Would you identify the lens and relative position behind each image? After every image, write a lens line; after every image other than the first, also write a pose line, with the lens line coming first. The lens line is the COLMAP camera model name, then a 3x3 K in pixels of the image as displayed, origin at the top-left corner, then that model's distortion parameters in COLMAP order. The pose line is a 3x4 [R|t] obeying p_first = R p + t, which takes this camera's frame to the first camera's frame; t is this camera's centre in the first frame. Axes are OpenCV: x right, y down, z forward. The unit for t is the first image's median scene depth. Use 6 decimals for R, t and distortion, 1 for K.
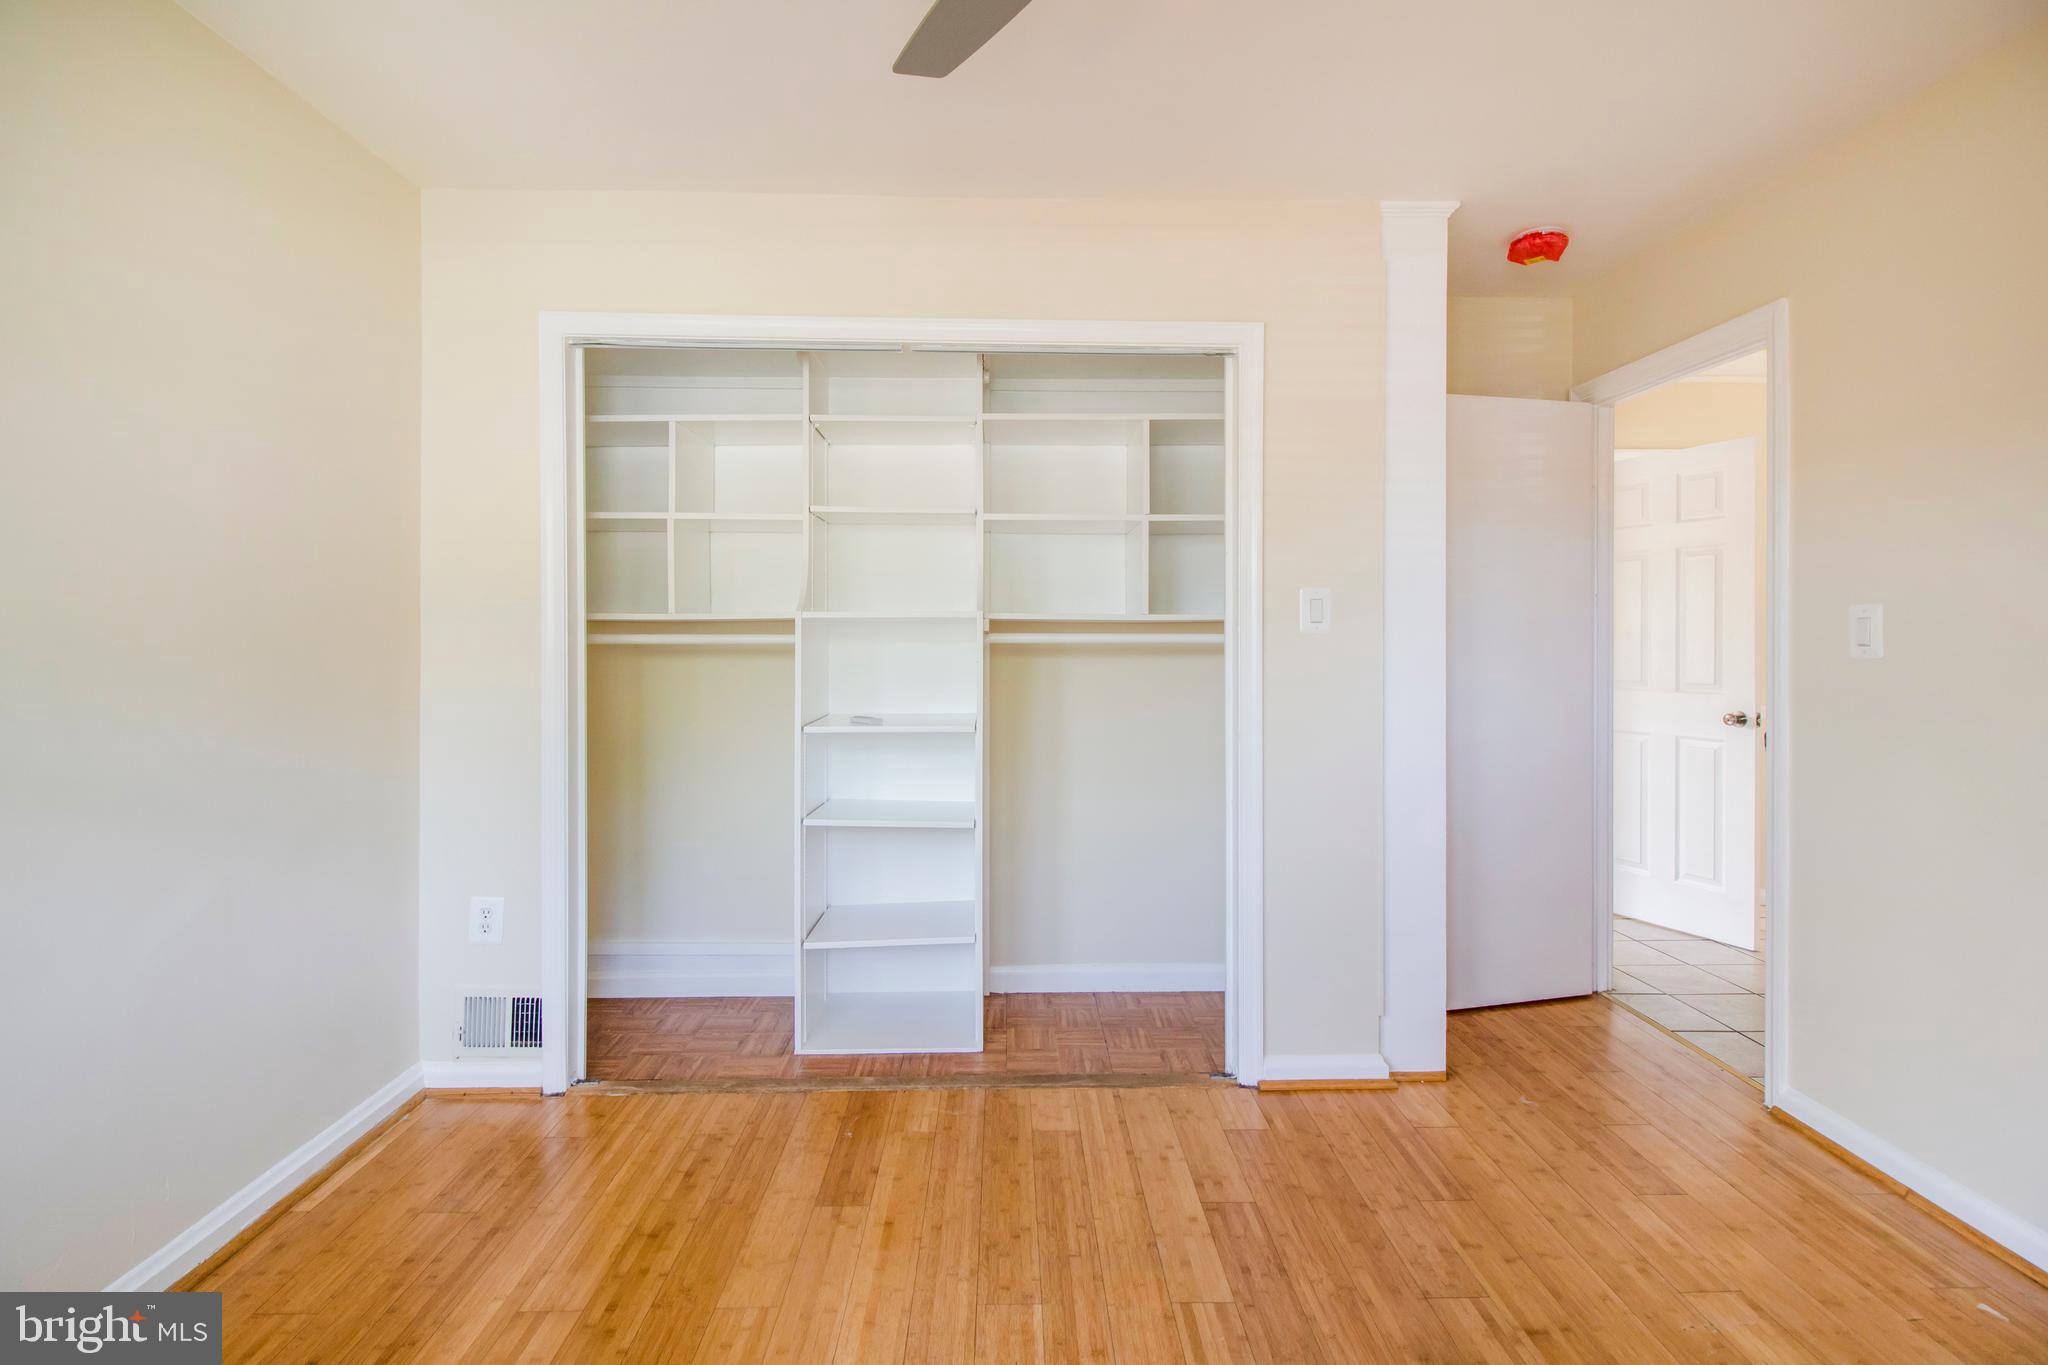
lens RADIAL K [[944.5, 0, 1007.9], [0, 944.5, 642.4], [0, 0, 1]] dist [0.000397, -0.003664]
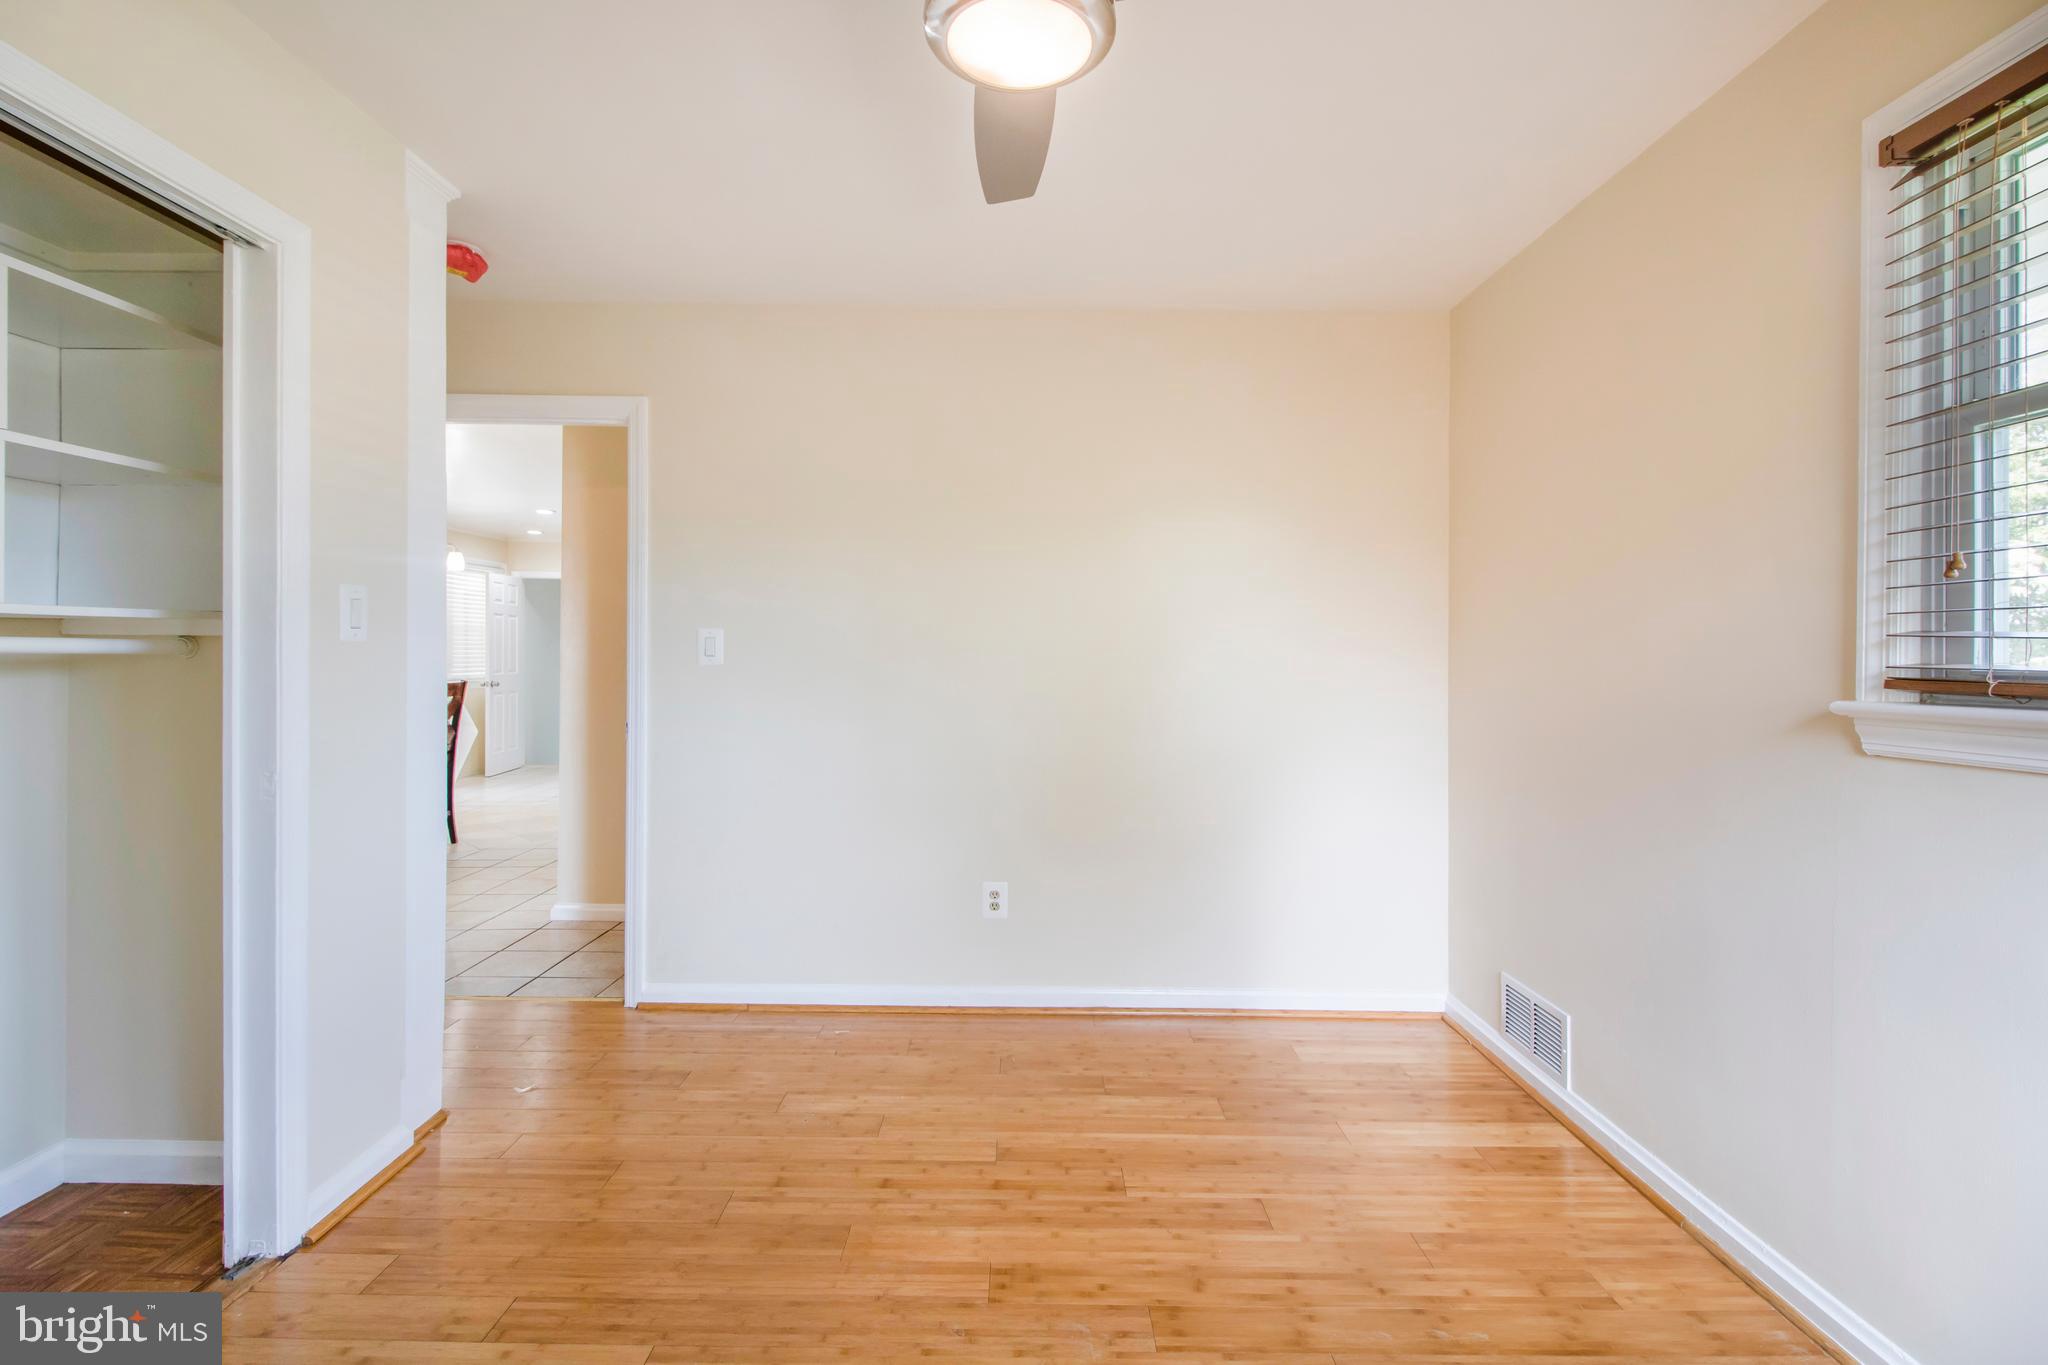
lens RADIAL K [[944.5, 0, 1021.7], [0, 944.5, 665.0], [0, 0, 1]] dist [0.000397, -0.003664]
pose [[0.007011, -0.010201, 0.999923, -0.592499], [-0.002526, 0.999945, 0.010218, 0.000587], [-0.999972, -0.002597, 0.006985, 0.525459]]
